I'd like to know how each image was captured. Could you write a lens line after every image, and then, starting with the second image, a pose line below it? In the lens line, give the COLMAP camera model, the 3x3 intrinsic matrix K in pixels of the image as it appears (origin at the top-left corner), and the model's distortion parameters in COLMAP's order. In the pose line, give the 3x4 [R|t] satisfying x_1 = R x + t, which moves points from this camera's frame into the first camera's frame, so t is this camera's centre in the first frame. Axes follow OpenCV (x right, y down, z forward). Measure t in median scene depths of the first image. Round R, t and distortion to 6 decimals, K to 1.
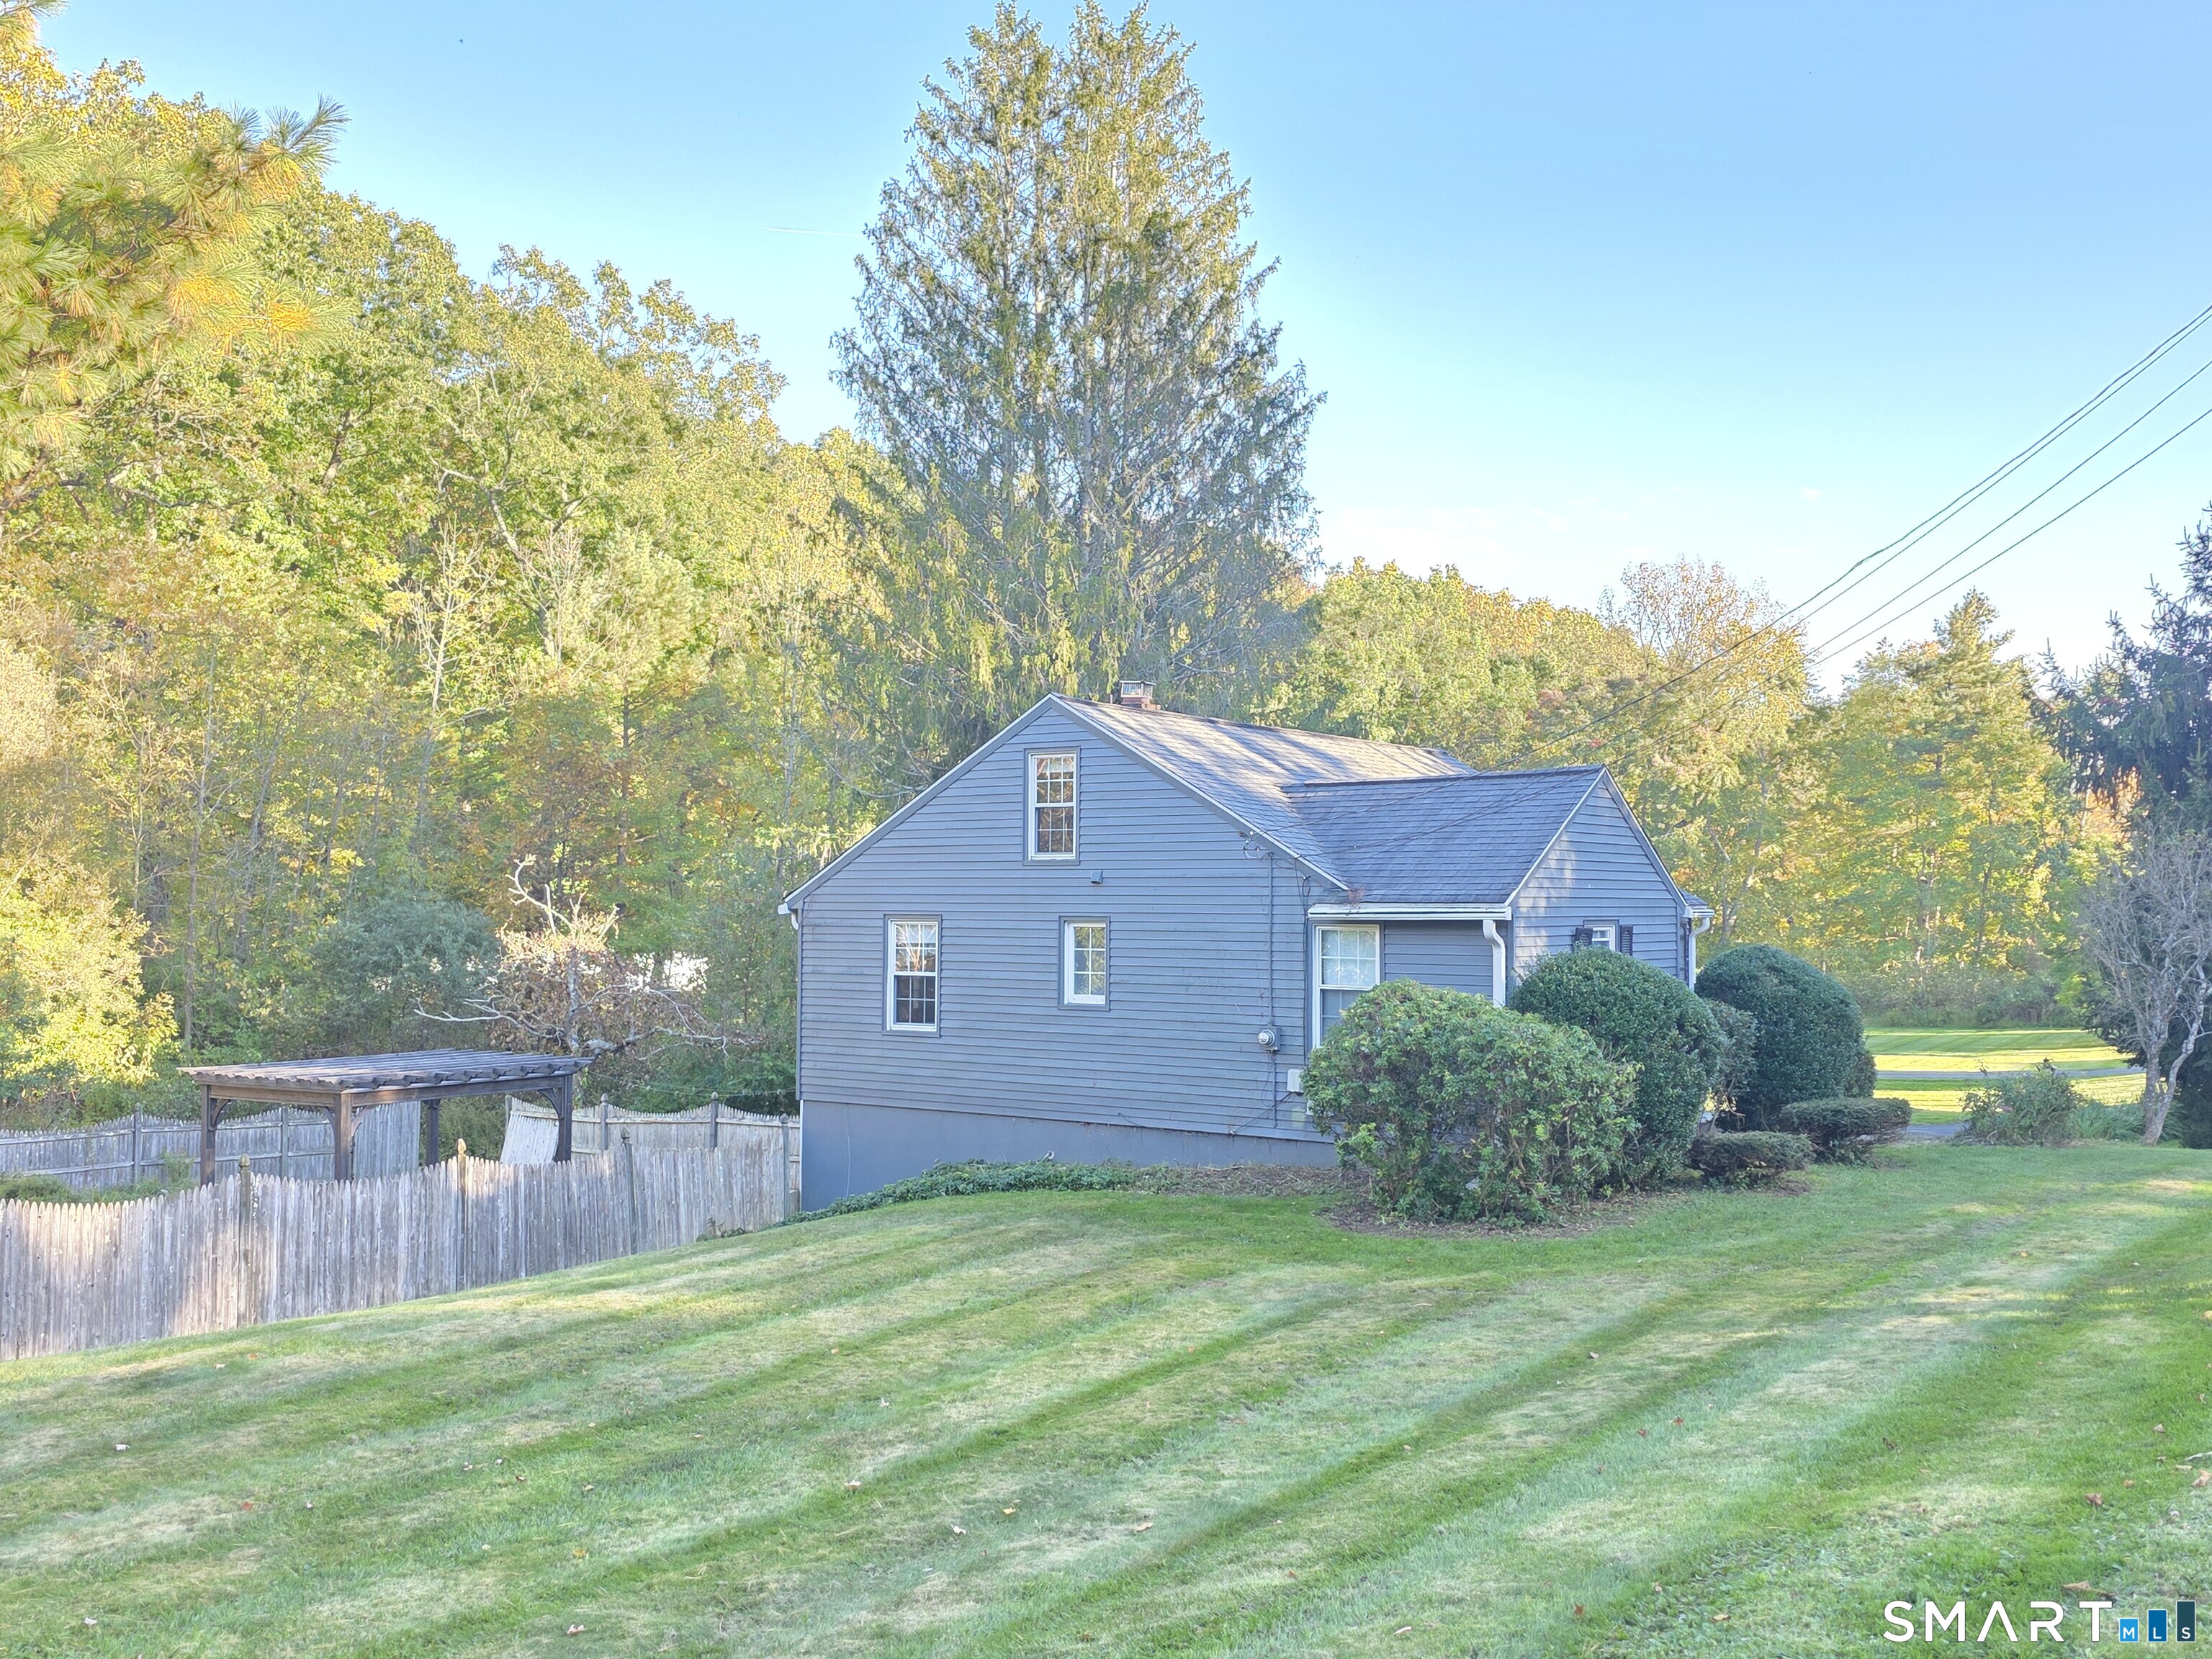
lens RADIAL K [[2014.5, 0, 1106.0], [0, 2014.5, 829.5], [0, 0, 1]] dist [0.131166, -0.239162]
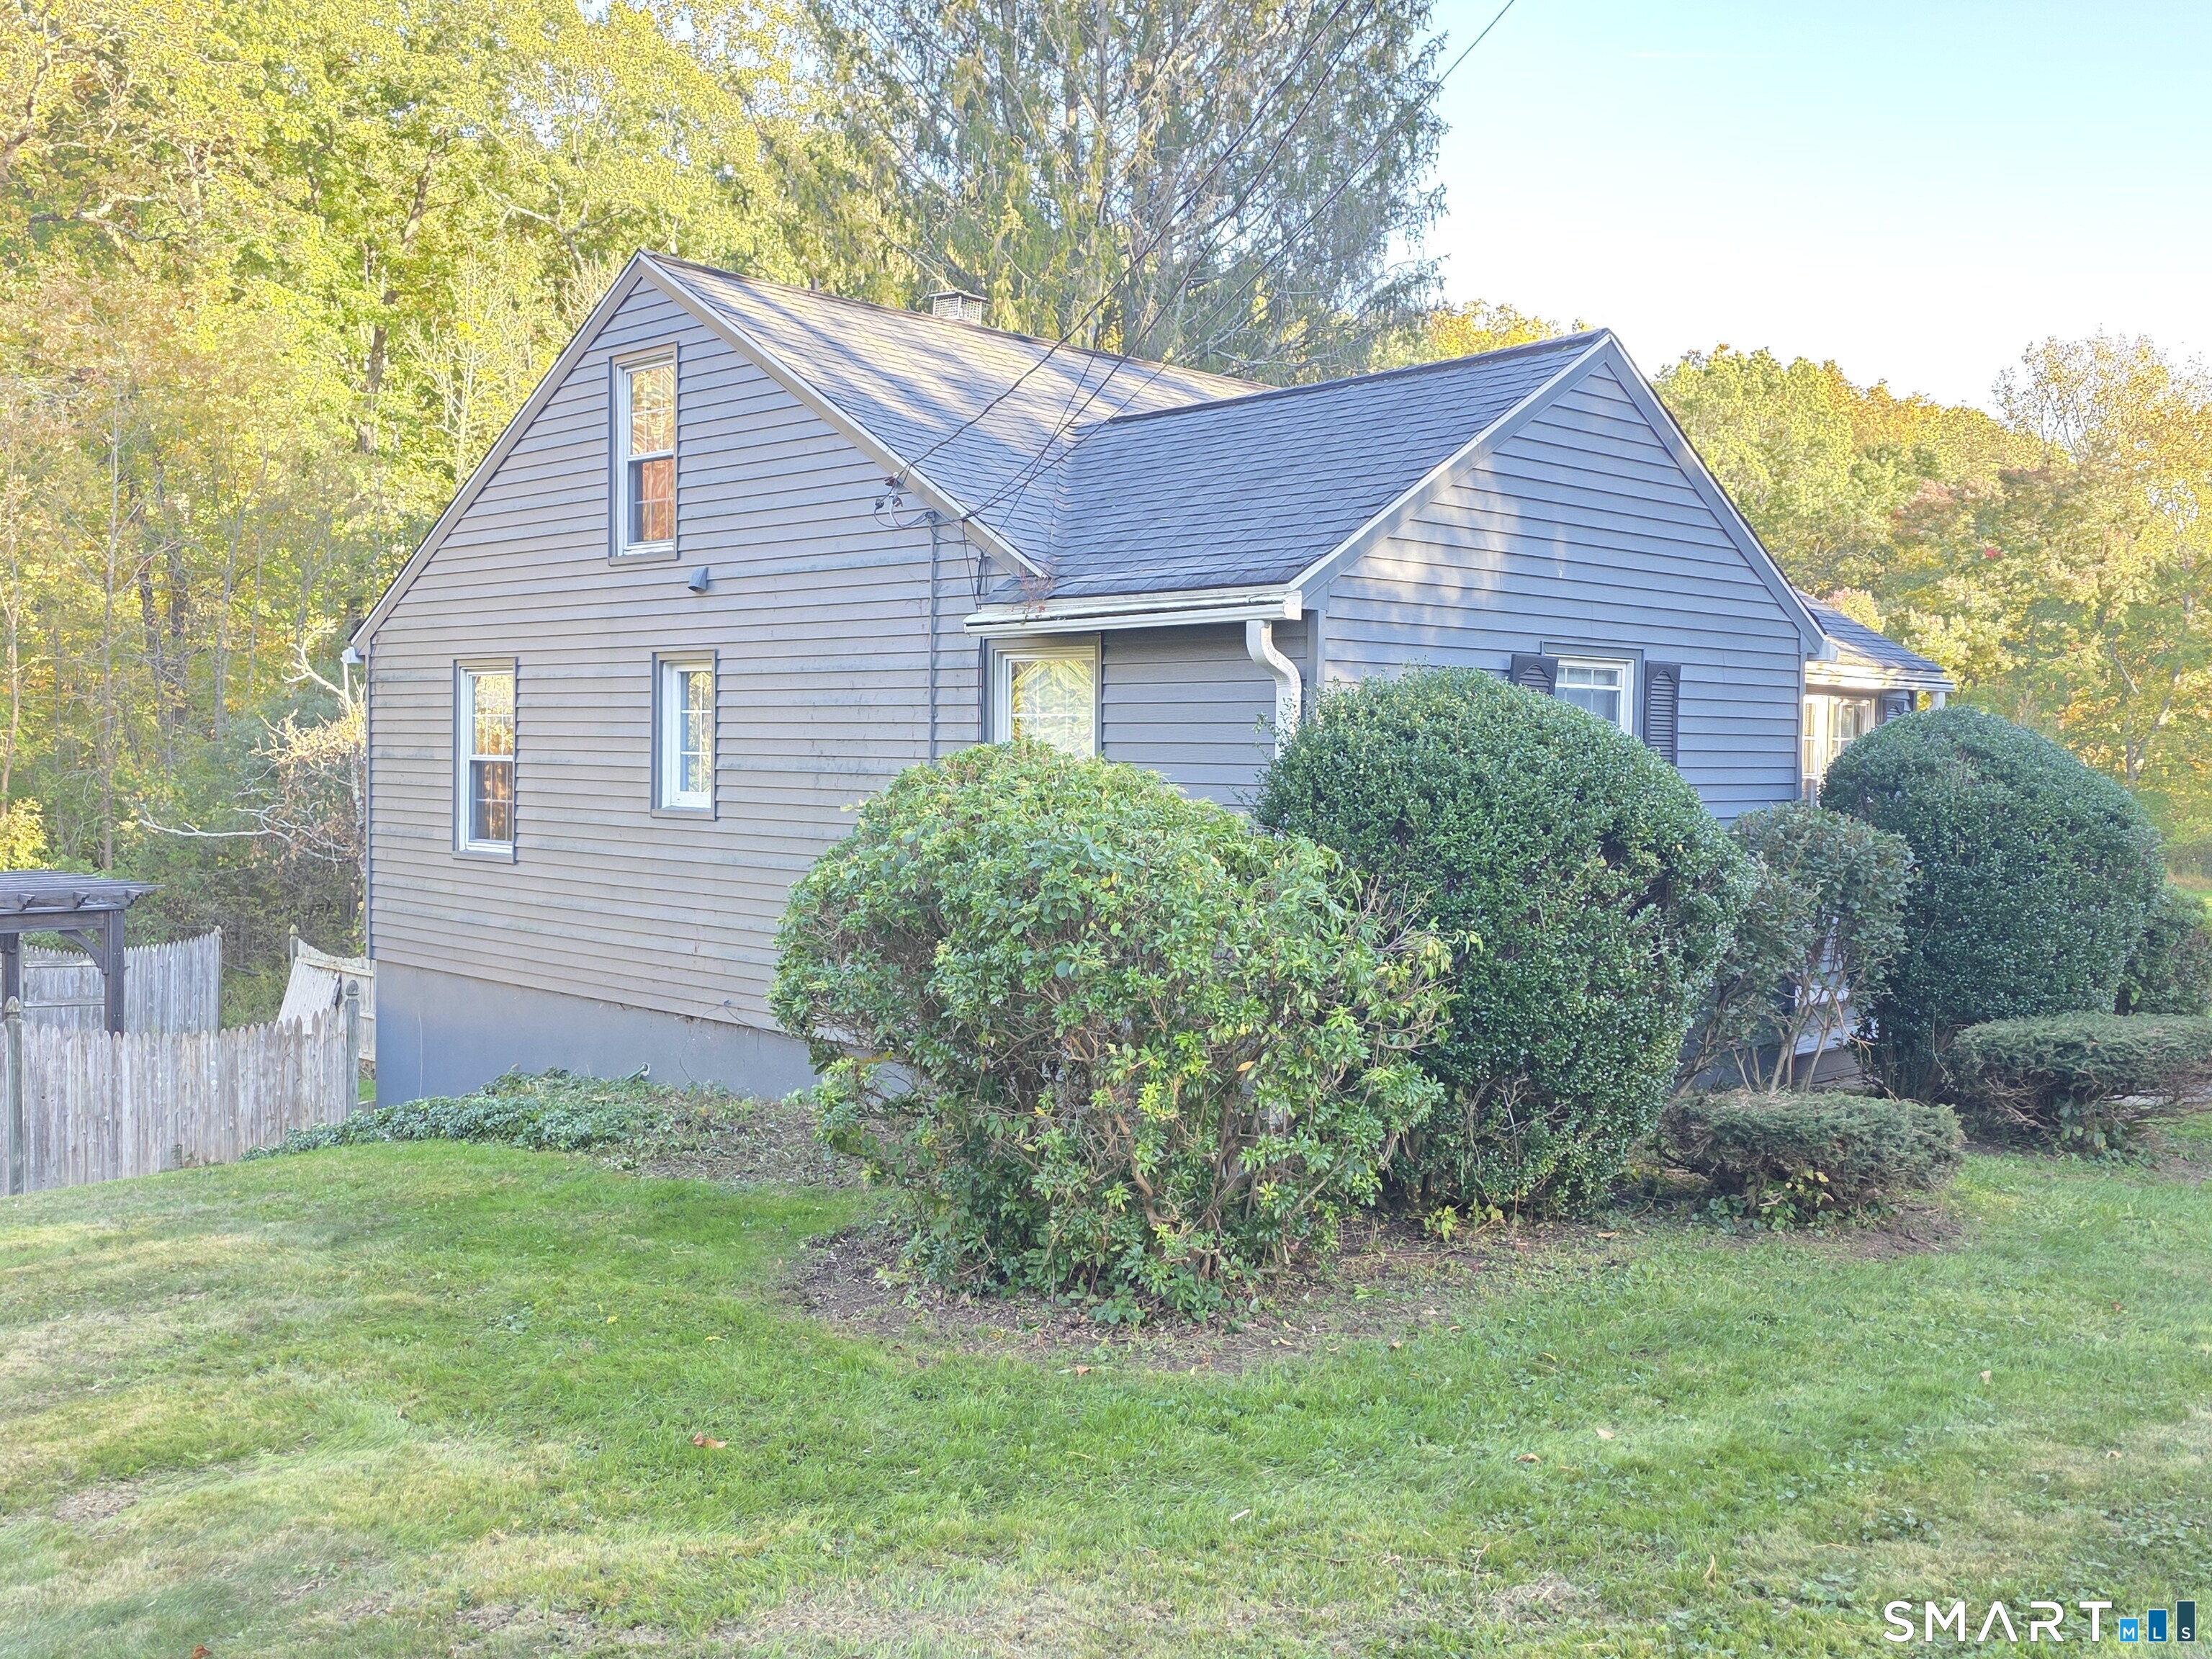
lens RADIAL K [[2014.5, 0, 1106.0], [0, 2014.5, 829.5], [0, 0, 1]] dist [0.131166, -0.239162]
pose [[0.983264, 0.015982, -0.181482, 0.222506], [-0.002701, 0.997314, 0.073197, 0.054419], [0.182165, -0.071482, 0.980666, 0.497776]]
